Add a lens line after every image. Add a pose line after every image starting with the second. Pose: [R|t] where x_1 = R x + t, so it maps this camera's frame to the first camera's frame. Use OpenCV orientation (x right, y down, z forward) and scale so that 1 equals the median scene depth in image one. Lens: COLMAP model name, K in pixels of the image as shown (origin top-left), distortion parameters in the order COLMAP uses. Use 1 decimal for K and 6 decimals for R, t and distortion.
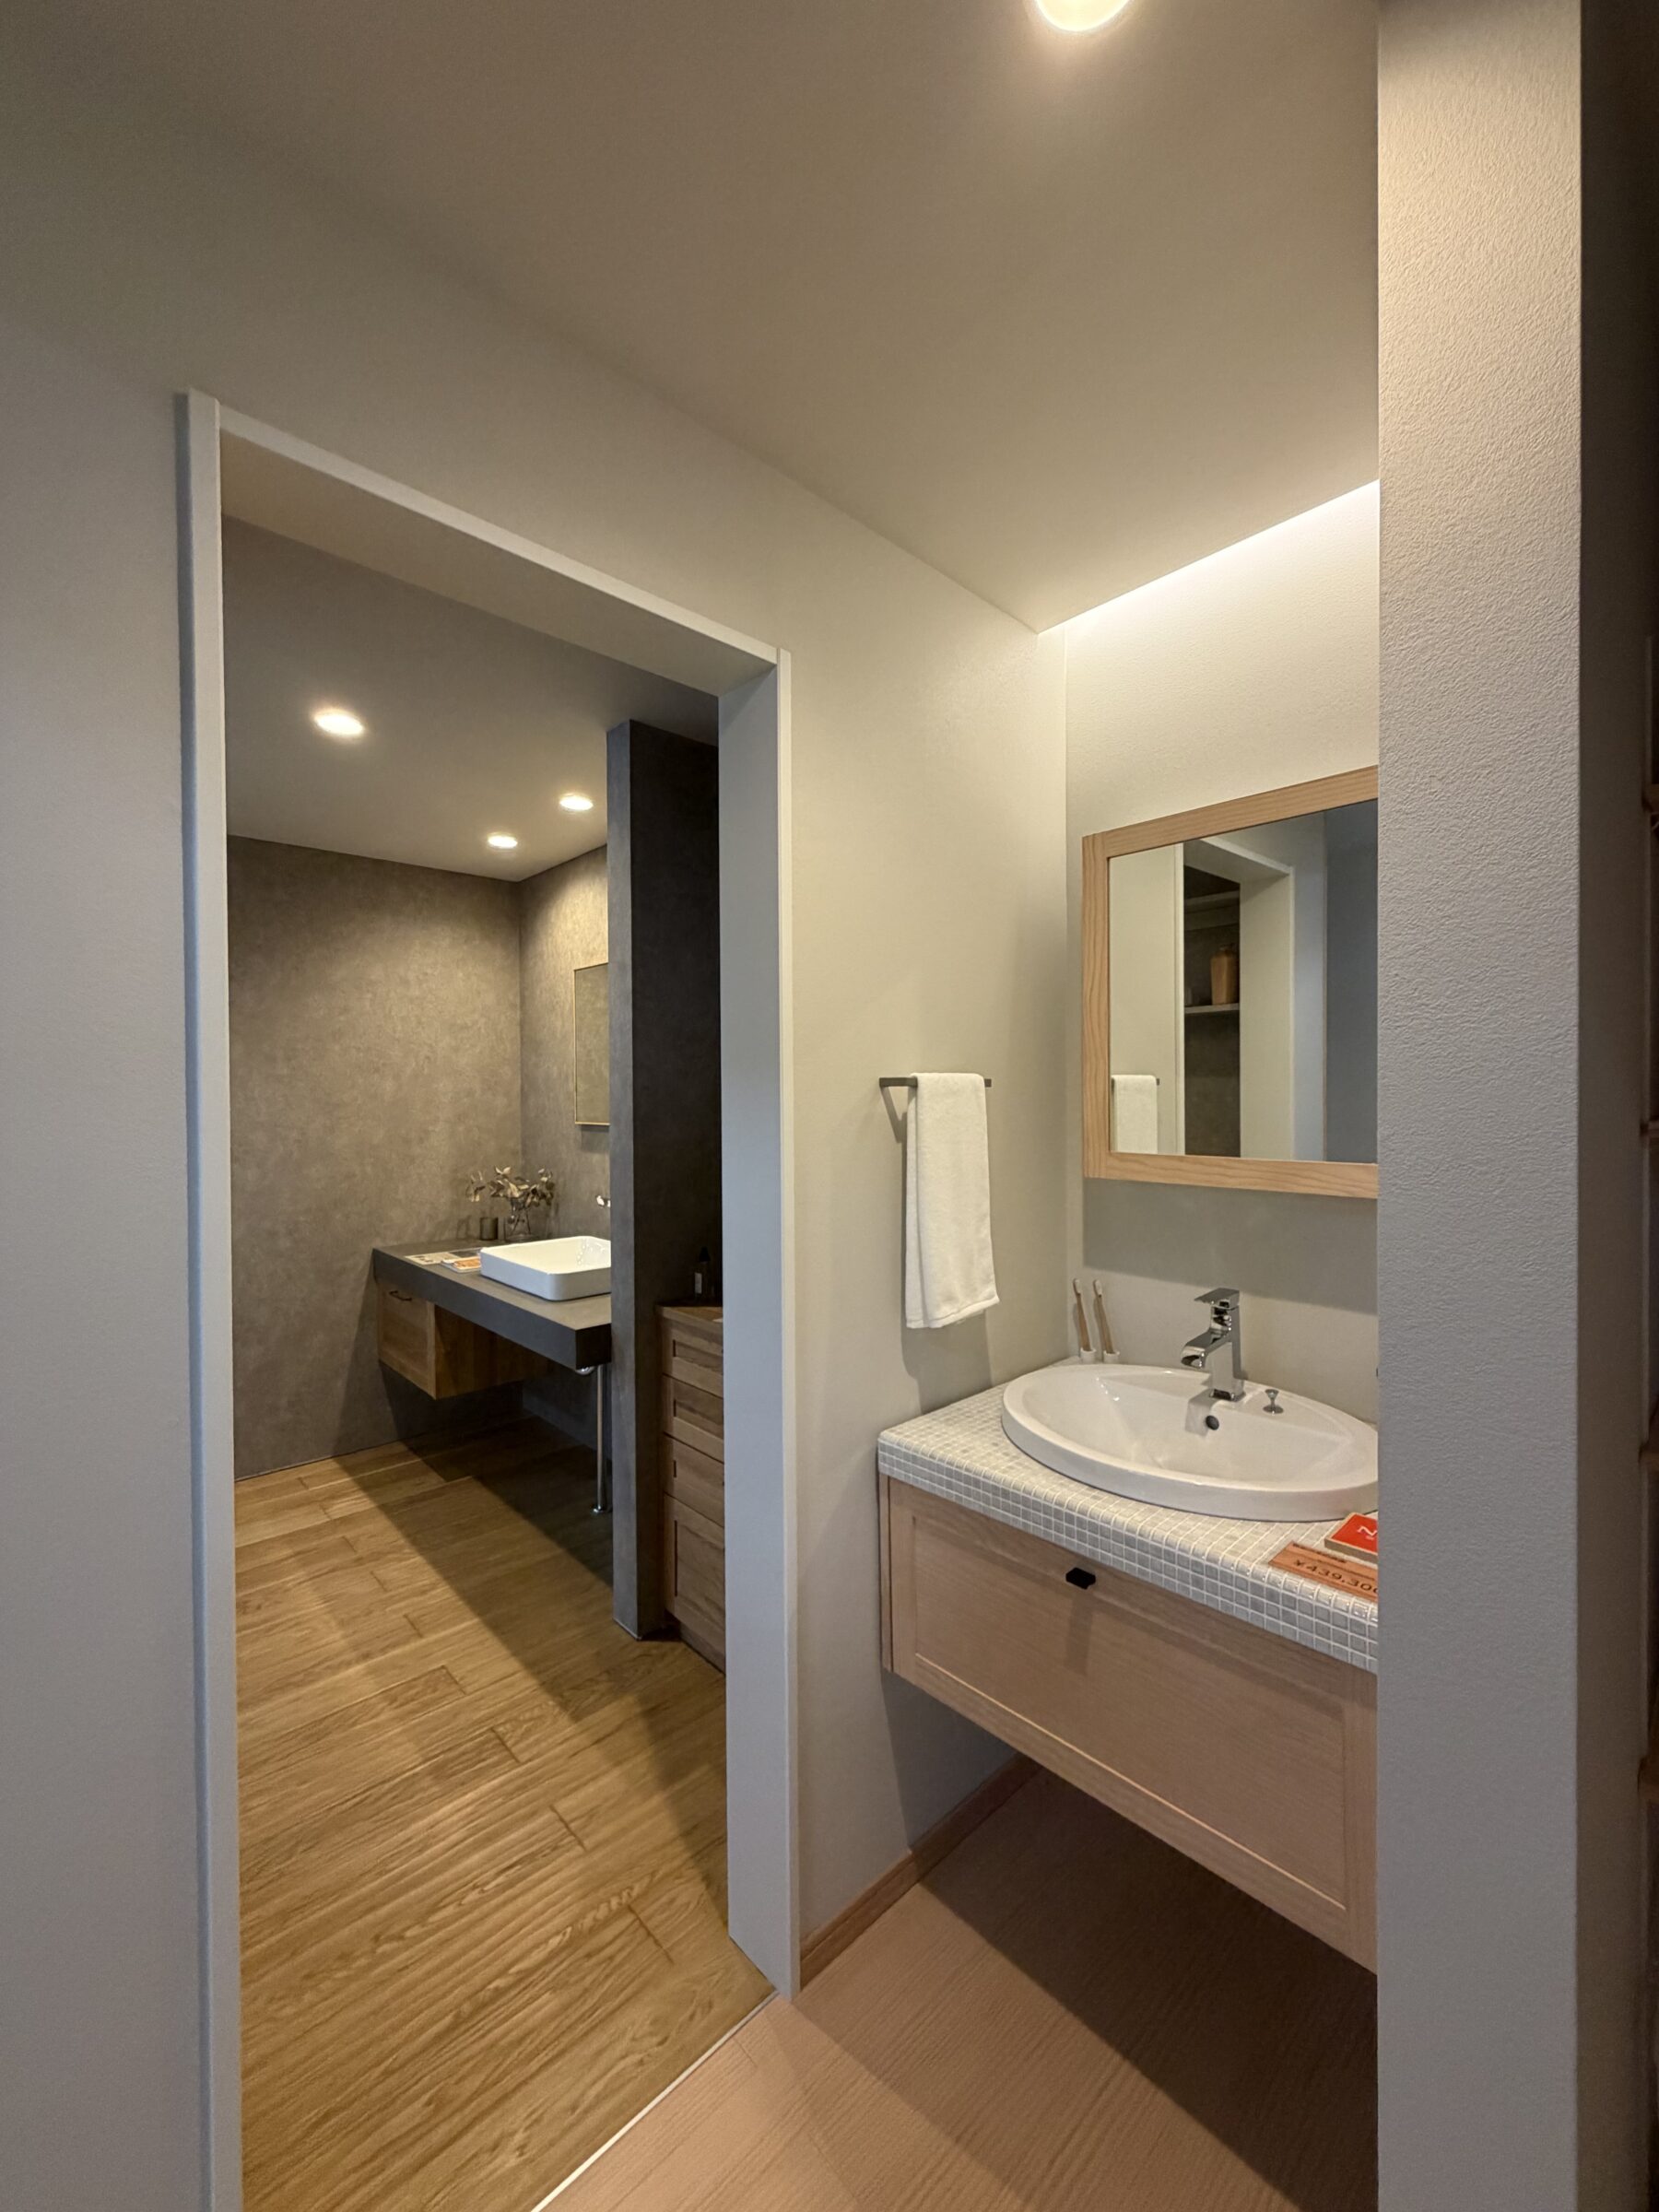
lens RADIAL K [[879.7, 0, 829.5], [0, 879.7, 1106.0], [0, 0, 1]] dist [-0.000539, -0.000055]
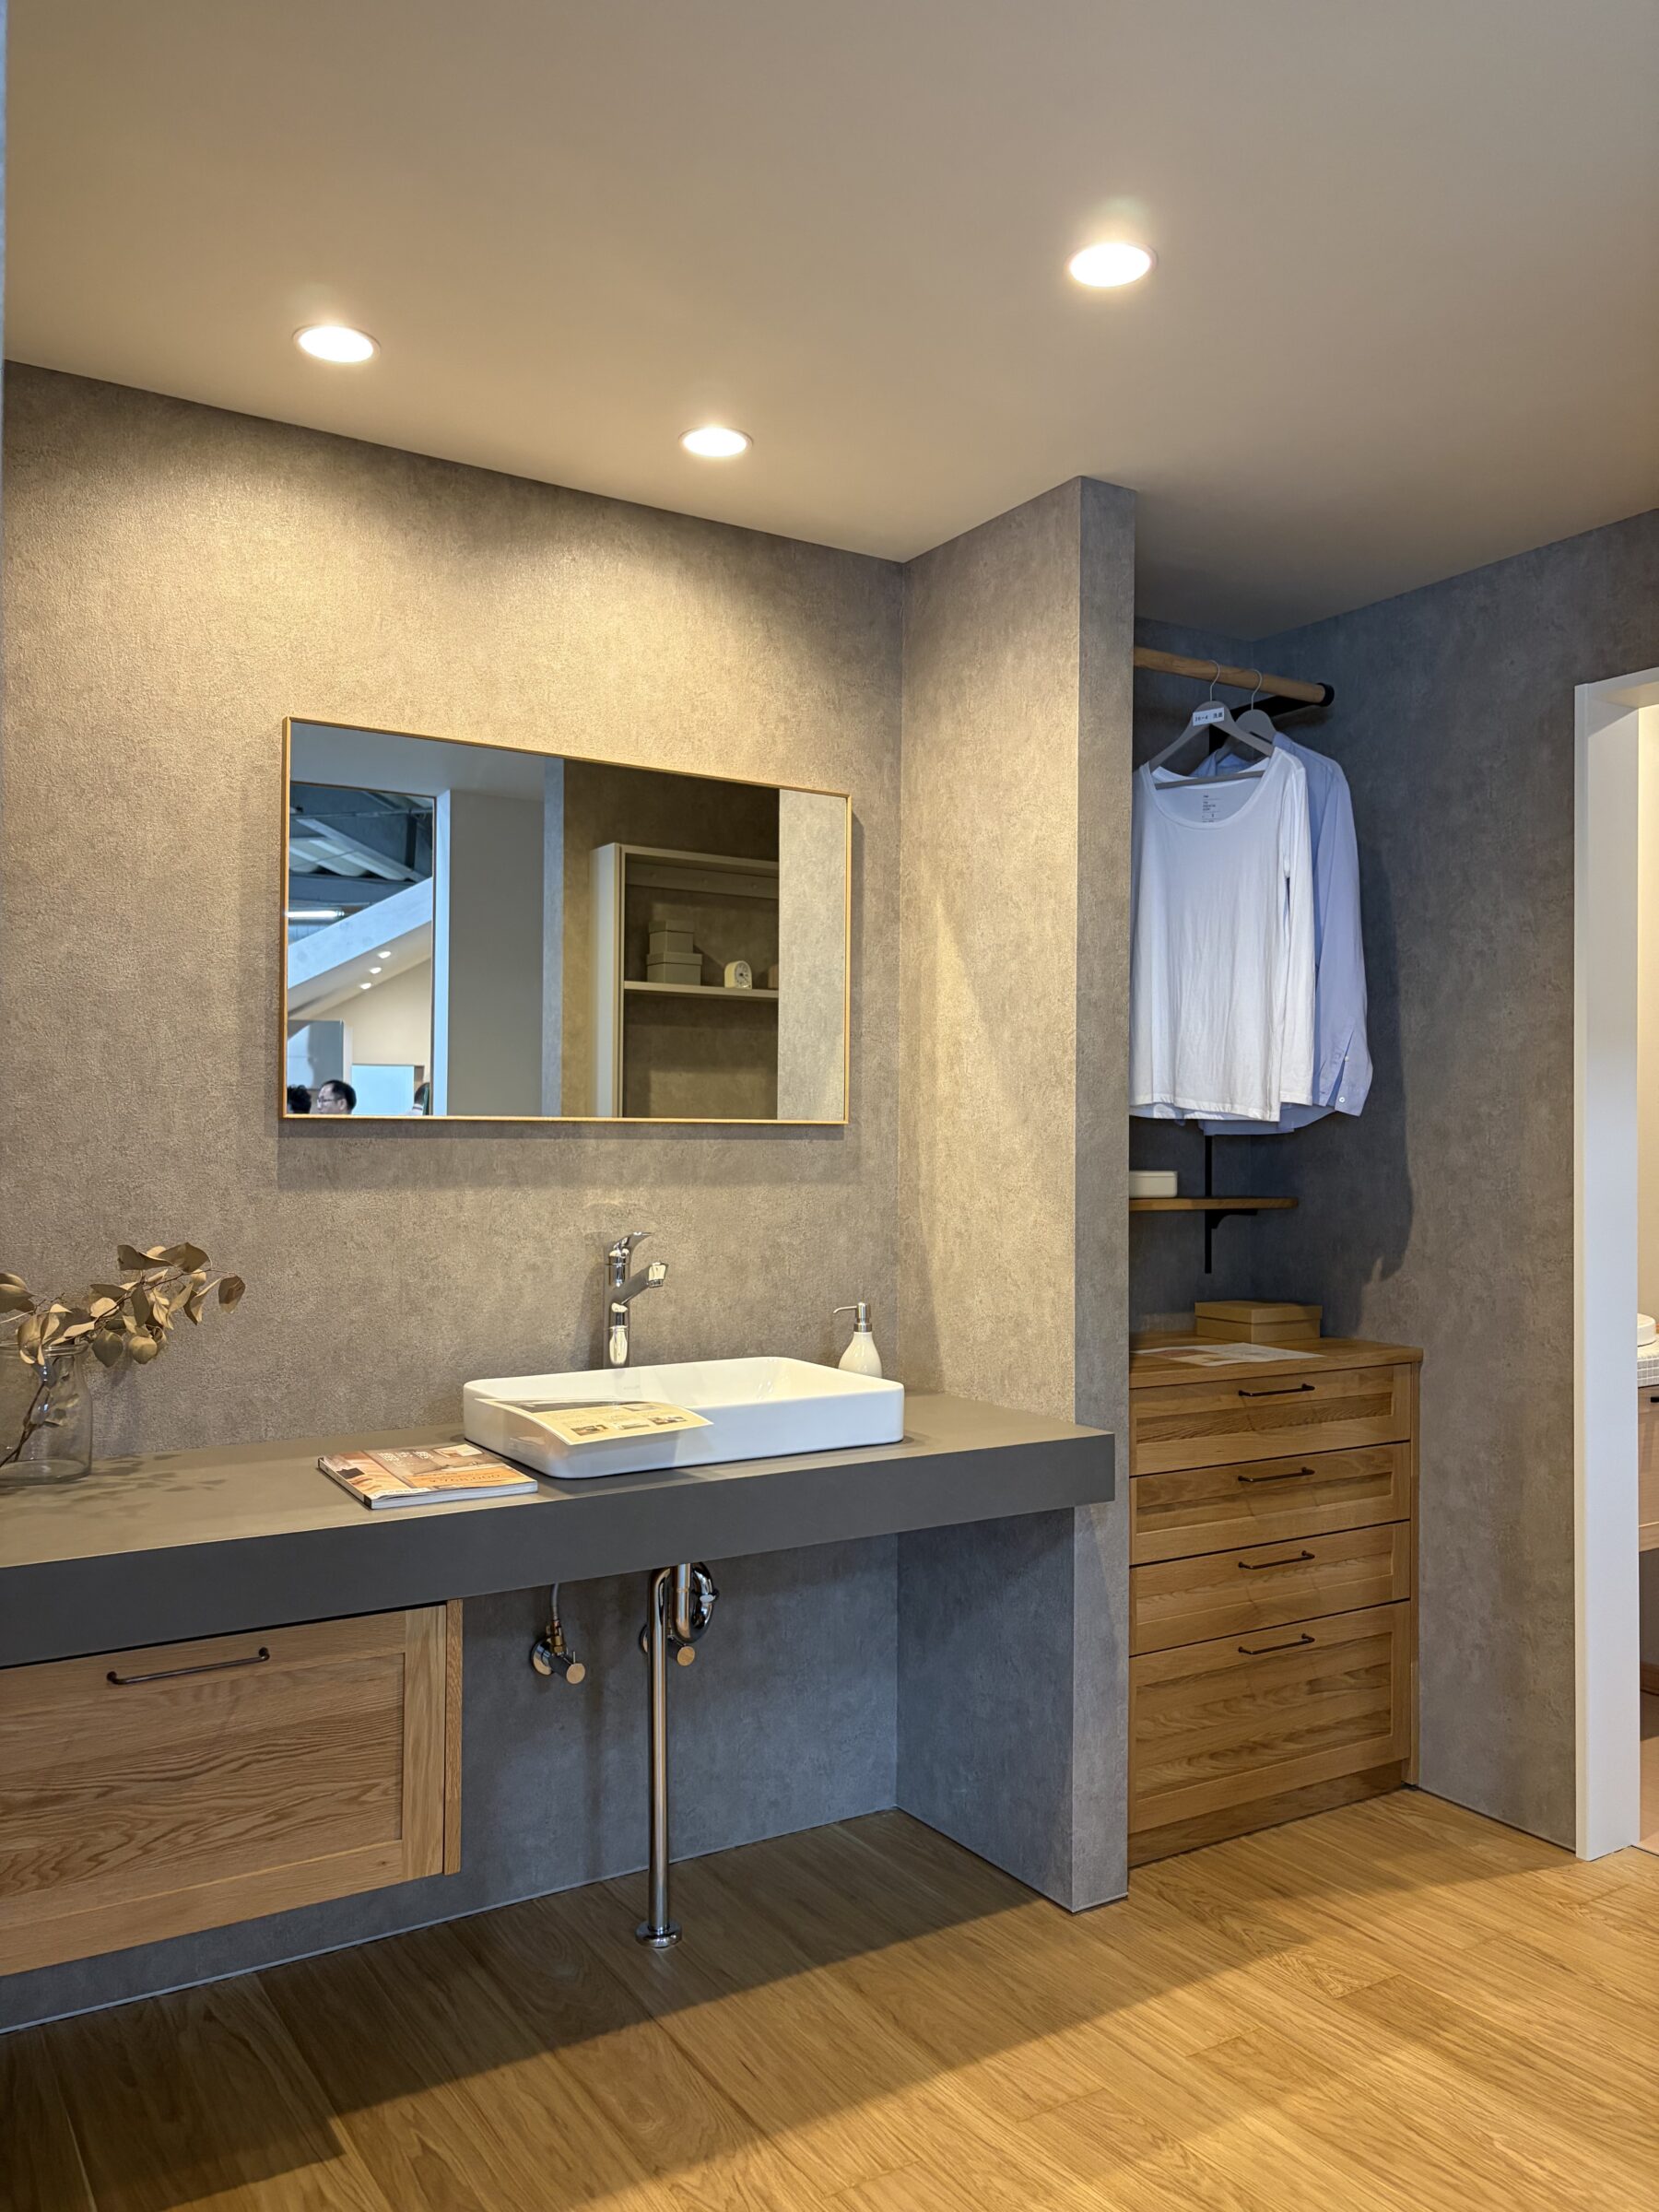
lens RADIAL K [[1659.3, 0, 829.5], [0, 1659.3, 1106.0], [0, 0, 1]] dist [0.004893, 0.003851]
pose [[0.191825, 0.029563, 0.980984, -1.443485], [0.001838, 0.999534, -0.030482, 0.059051], [-0.981427, 0.007650, 0.191681, 0.953329]]
